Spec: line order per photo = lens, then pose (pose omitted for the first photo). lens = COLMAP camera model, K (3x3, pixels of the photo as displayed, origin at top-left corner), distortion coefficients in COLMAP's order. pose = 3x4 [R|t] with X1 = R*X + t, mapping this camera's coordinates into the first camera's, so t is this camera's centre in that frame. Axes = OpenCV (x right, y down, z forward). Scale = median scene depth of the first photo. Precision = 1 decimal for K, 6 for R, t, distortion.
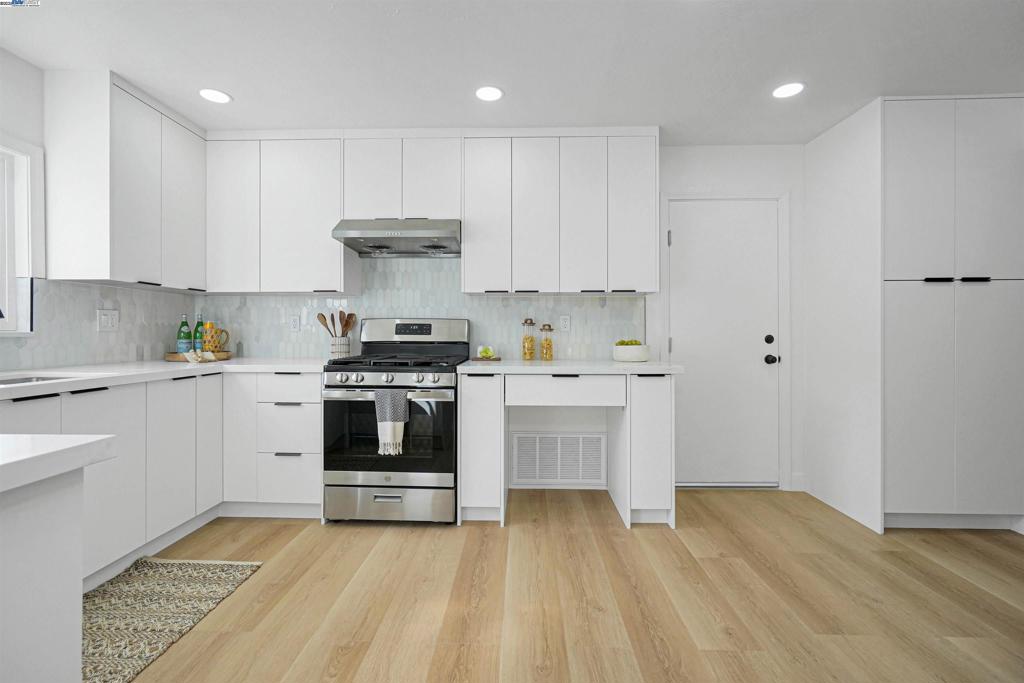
lens RADIAL K [[445.9, 0, 511.7], [0, 445.9, 337.7], [0, 0, 1]] dist [-0.001790, 0.000194]
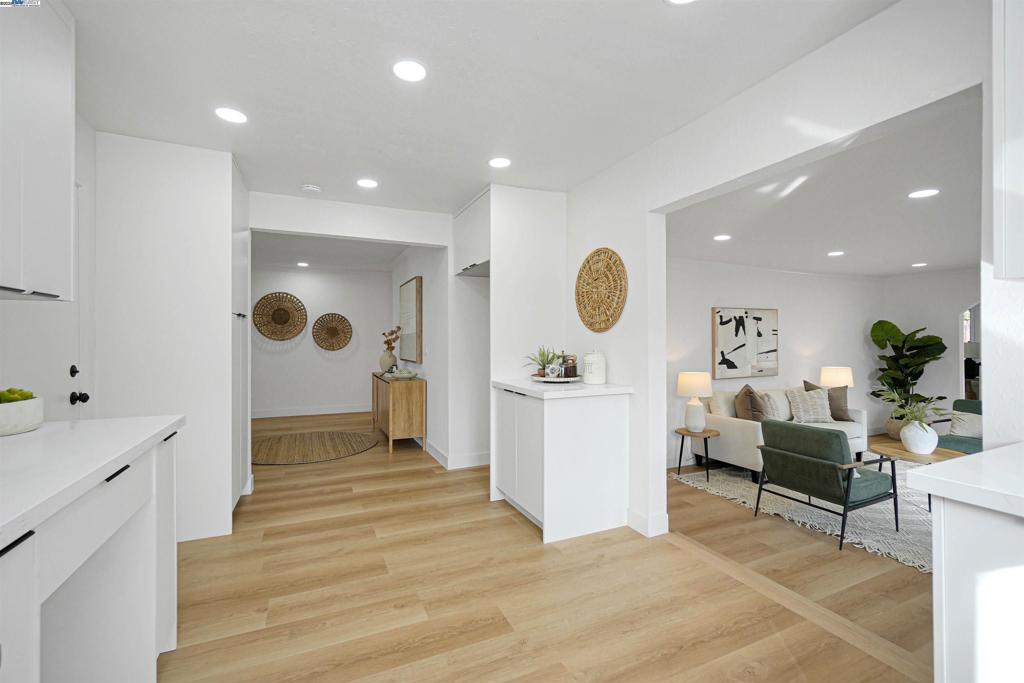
lens RADIAL K [[445.9, 0, 511.7], [0, 445.9, 337.7], [0, 0, 1]] dist [-0.001790, 0.000194]
pose [[-0.438386, 0.001162, 0.898786, -0.628371], [0.013009, 0.999903, 0.005052, -0.070891], [-0.898693, 0.013907, -0.438358, 1.038493]]
